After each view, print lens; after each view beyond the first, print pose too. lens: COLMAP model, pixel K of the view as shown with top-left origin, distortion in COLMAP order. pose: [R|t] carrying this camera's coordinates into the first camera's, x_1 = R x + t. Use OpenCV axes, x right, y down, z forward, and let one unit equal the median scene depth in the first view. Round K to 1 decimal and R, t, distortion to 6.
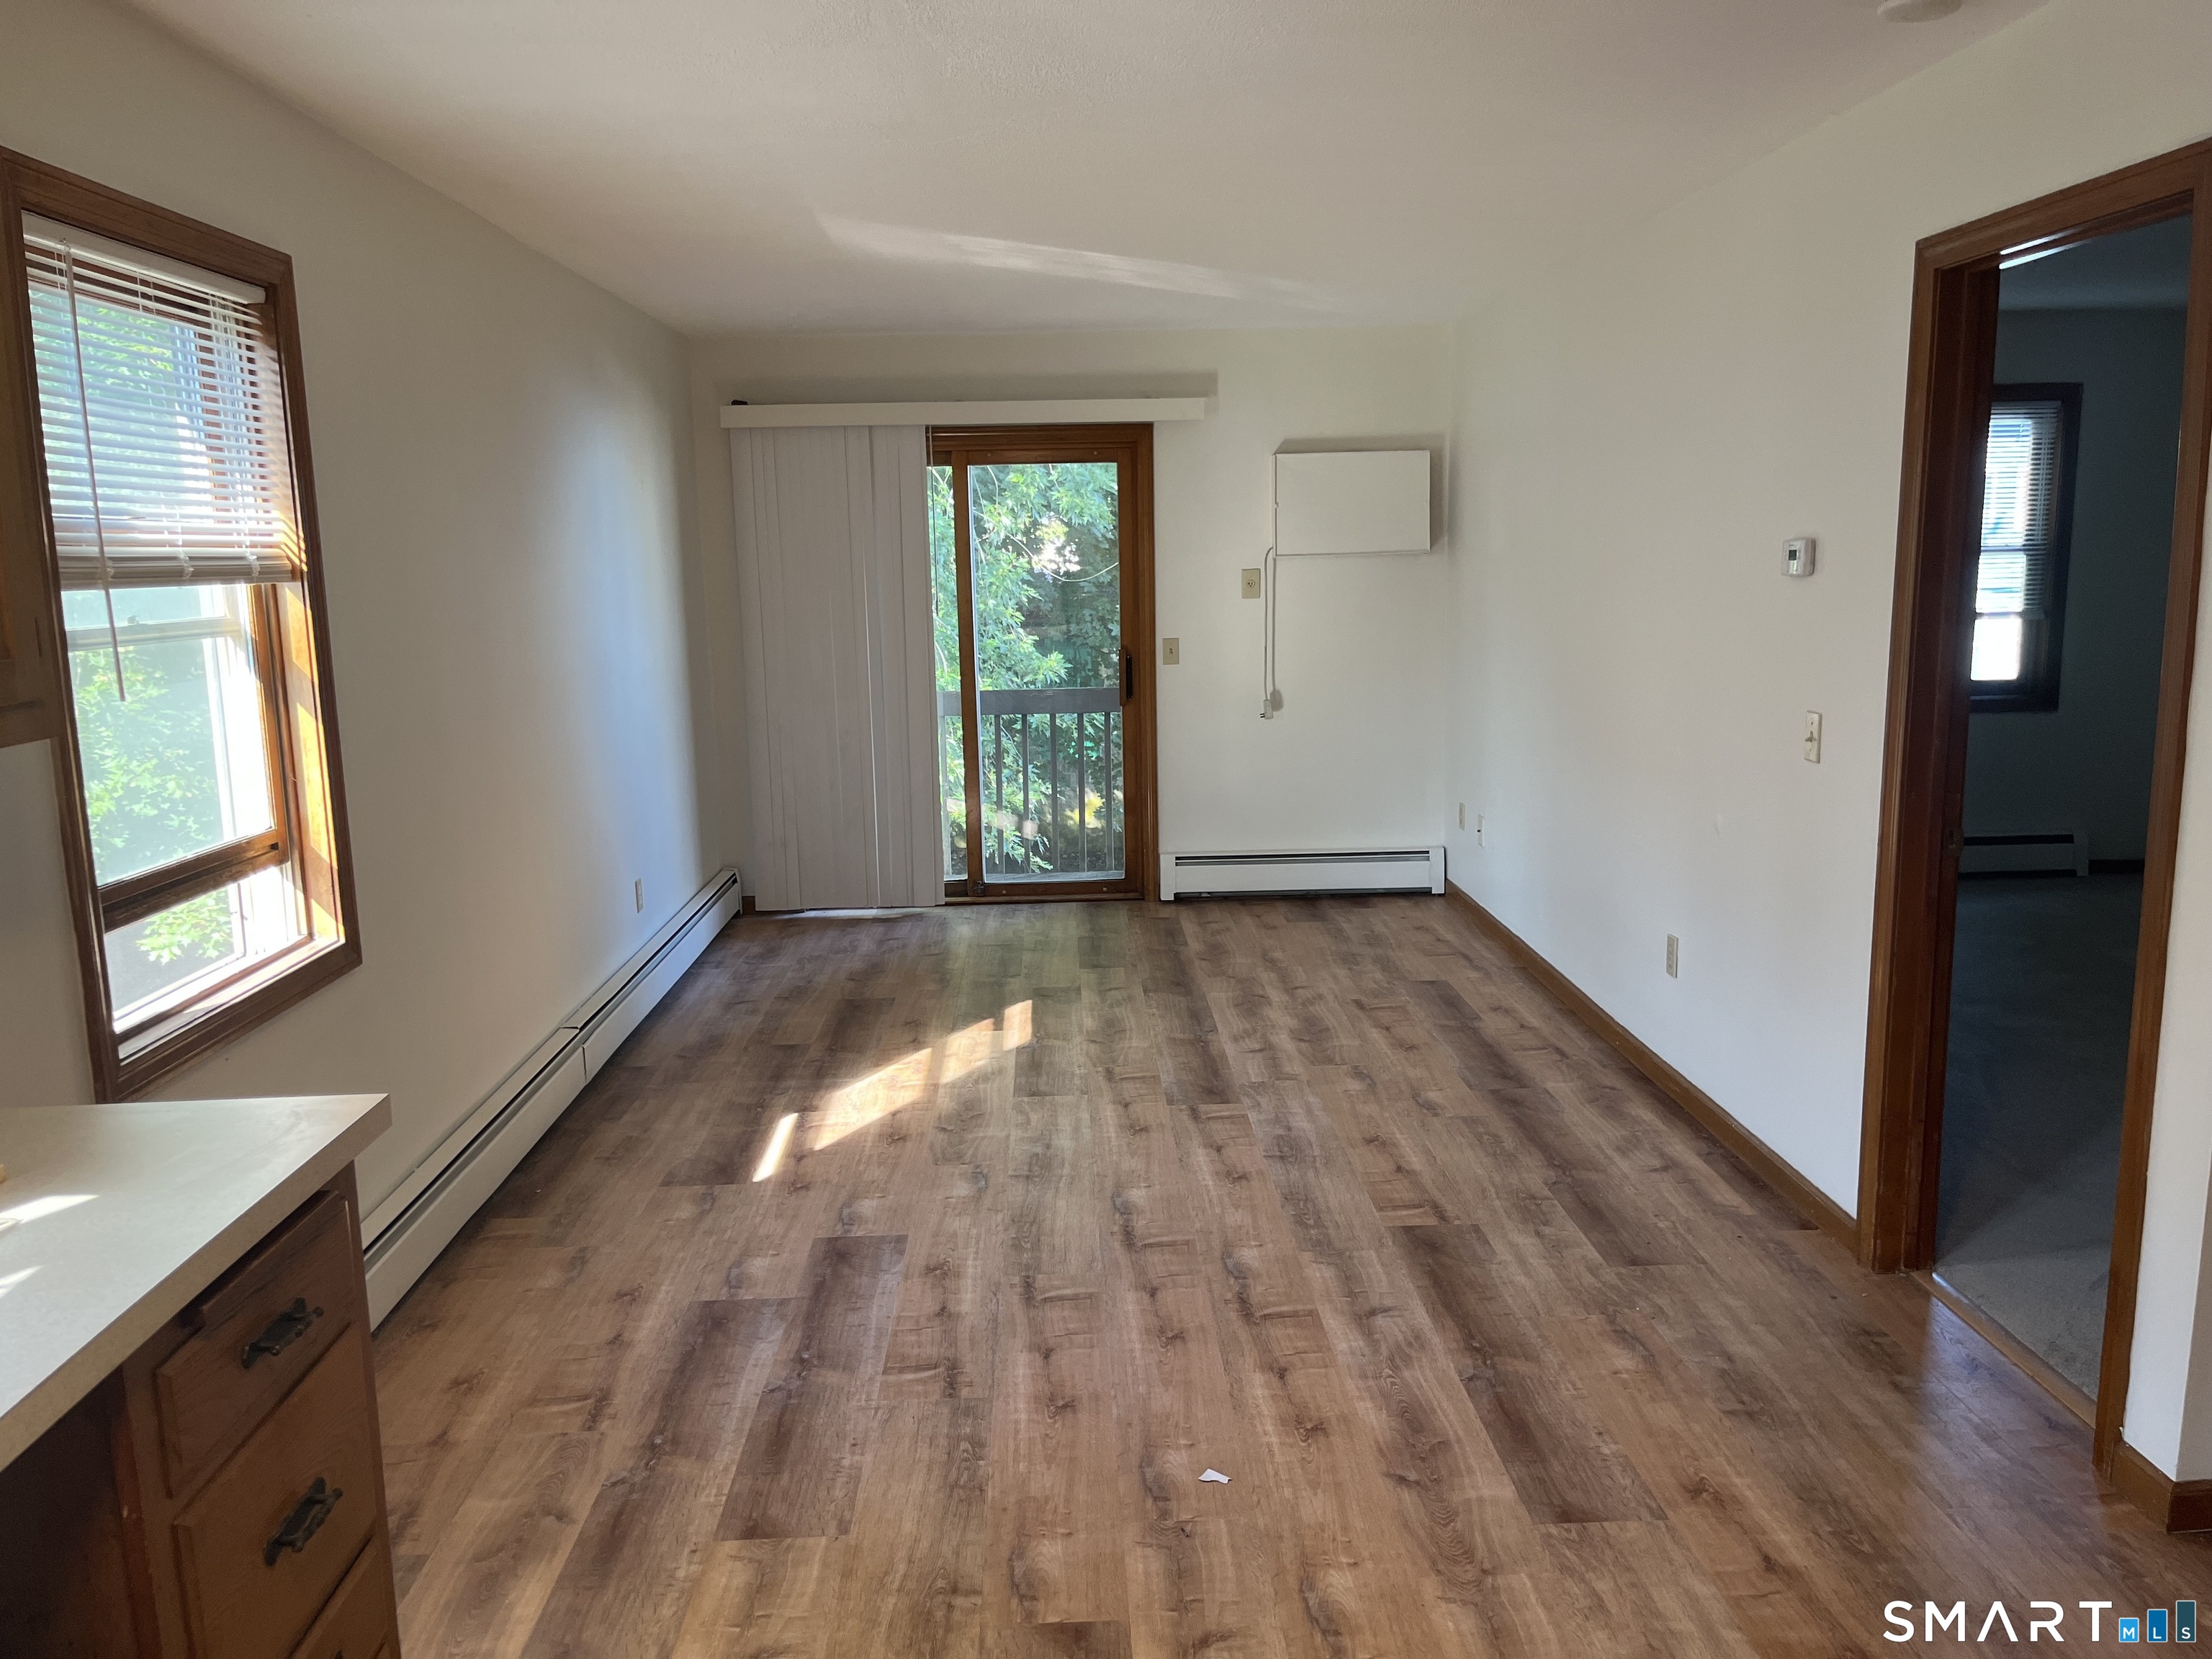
lens RADIAL K [[1773.4, 0, 1107.8], [0, 1773.4, 830.1], [0, 0, 1]] dist [0.065818, -0.007737]
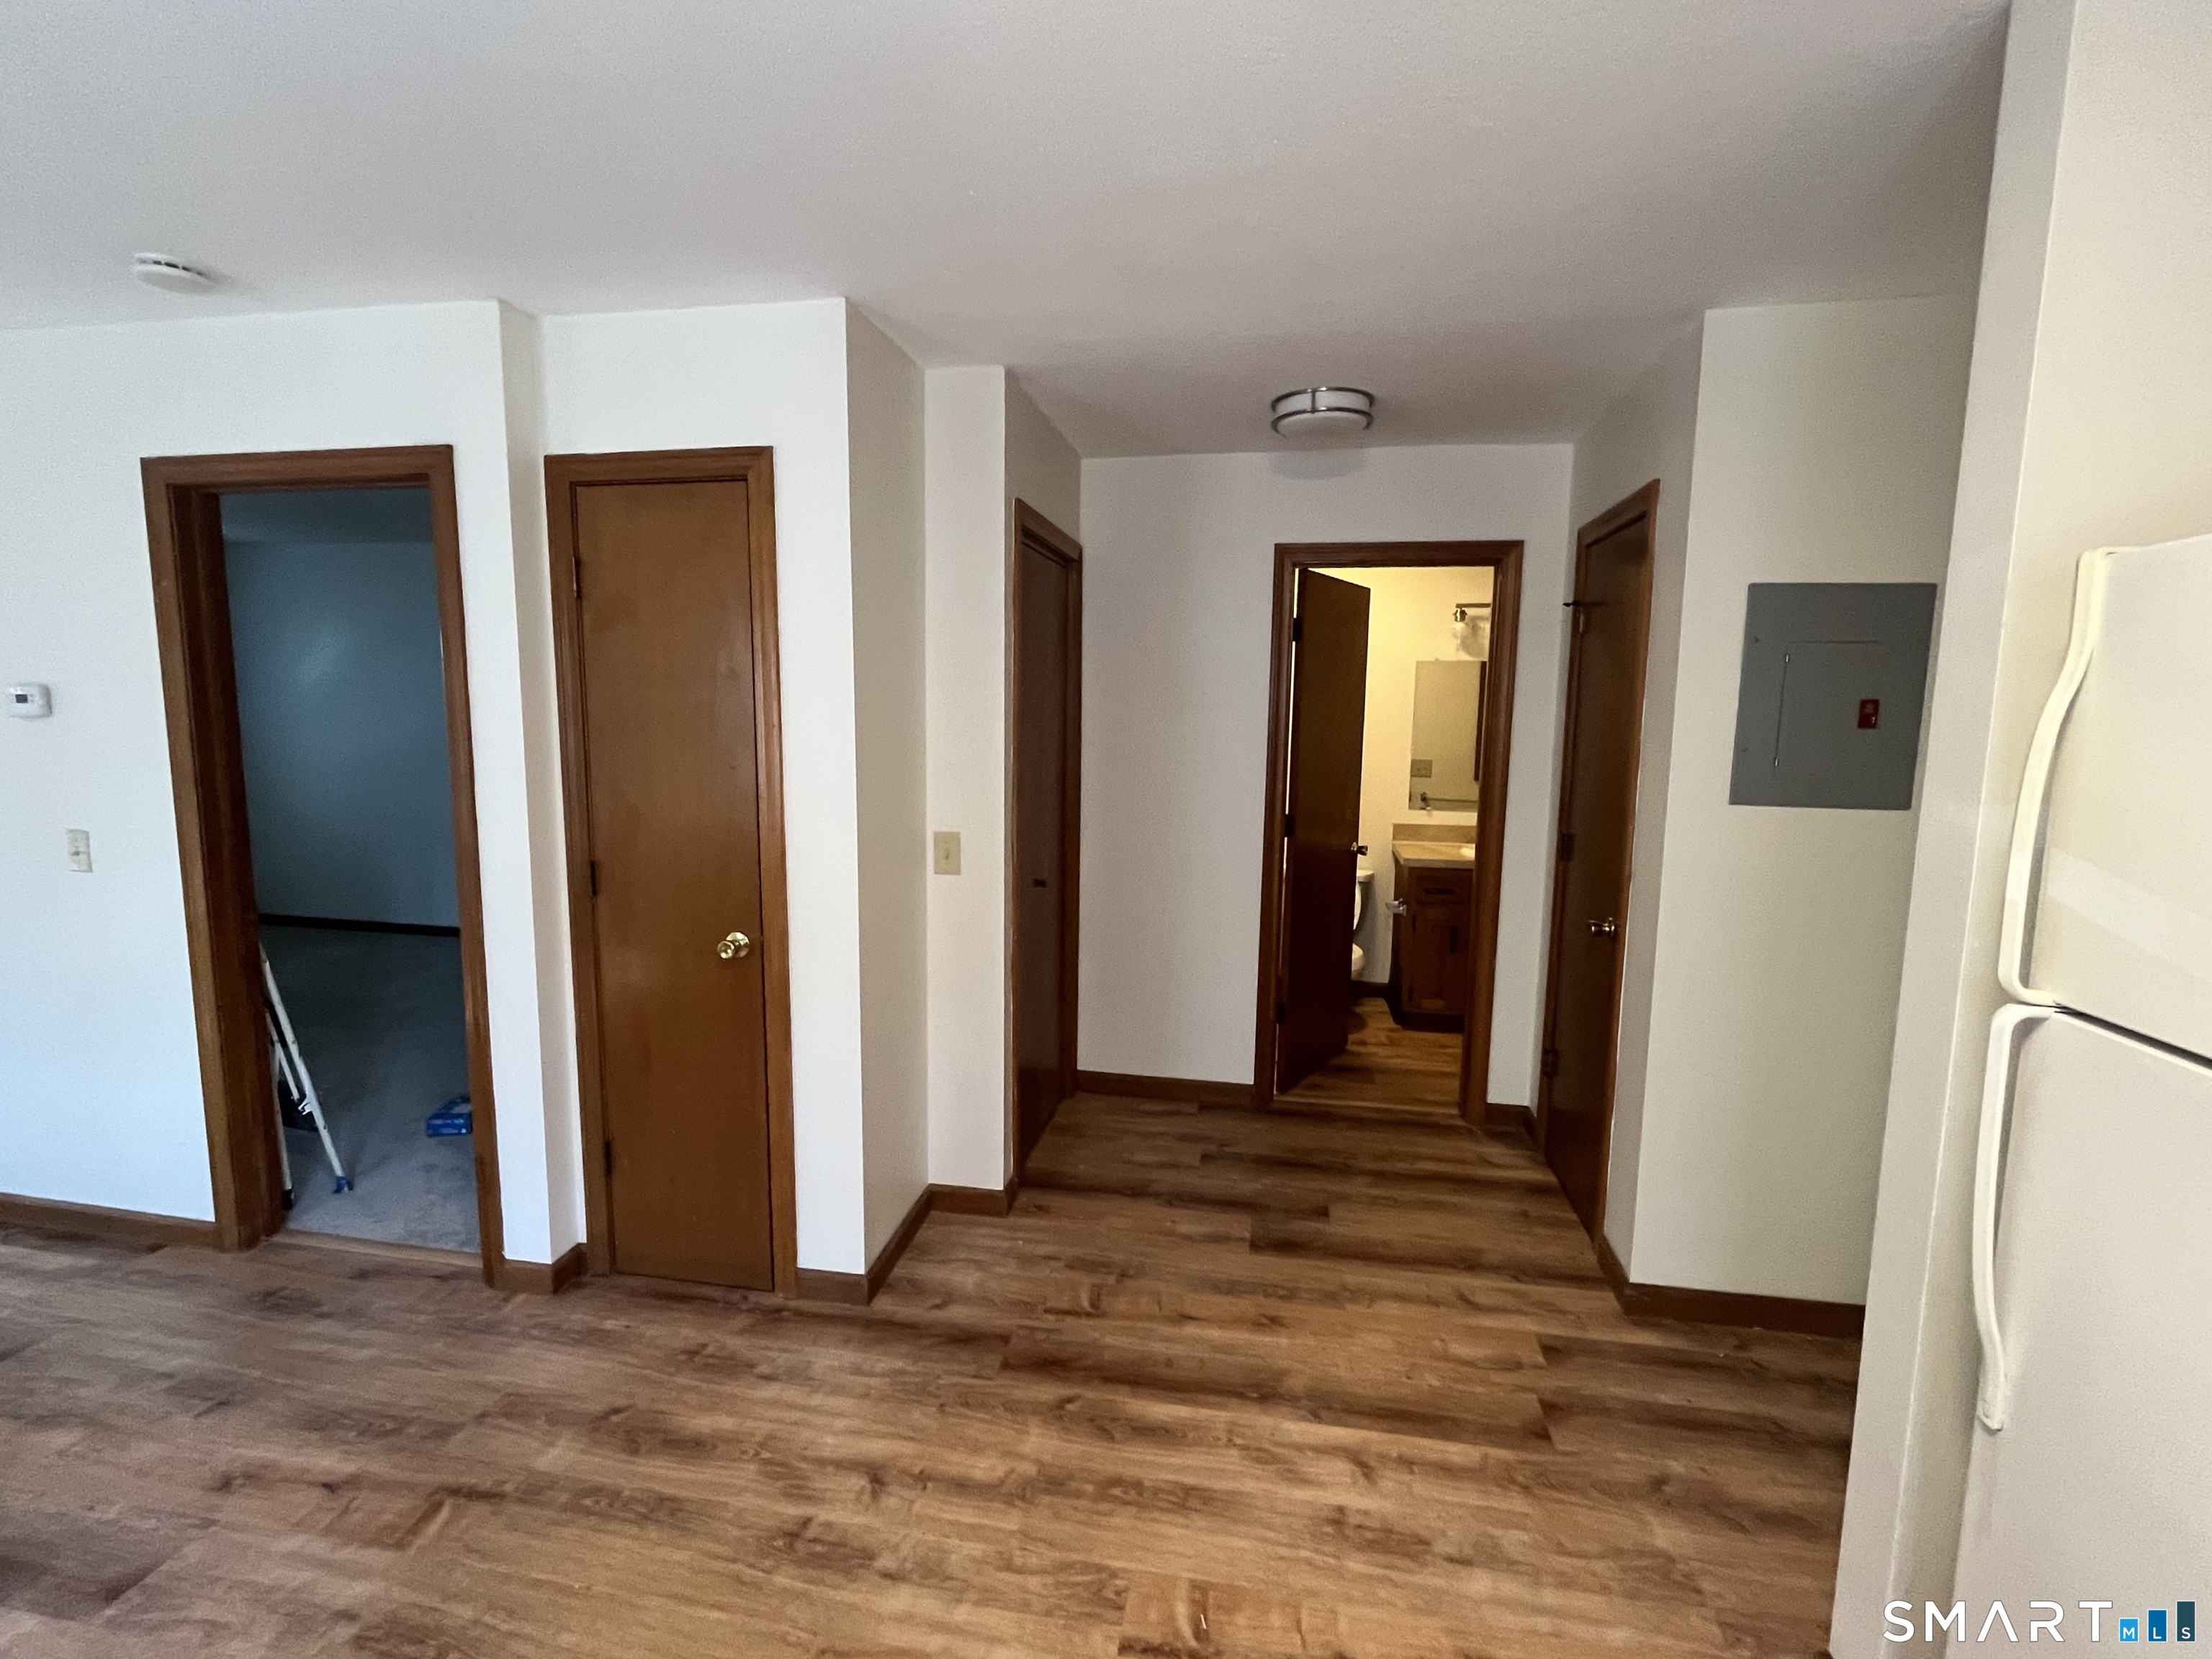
lens RADIAL K [[1037.1, 0, 1105.8], [0, 1037.1, 837.6], [0, 0, 1]] dist [-0.000471, 0.001631]
pose [[0.206507, -0.103490, 0.972957, -0.161806], [0.140436, 0.987230, 0.075201, -0.020994], [-0.968314, 0.121109, 0.218404, 0.223384]]
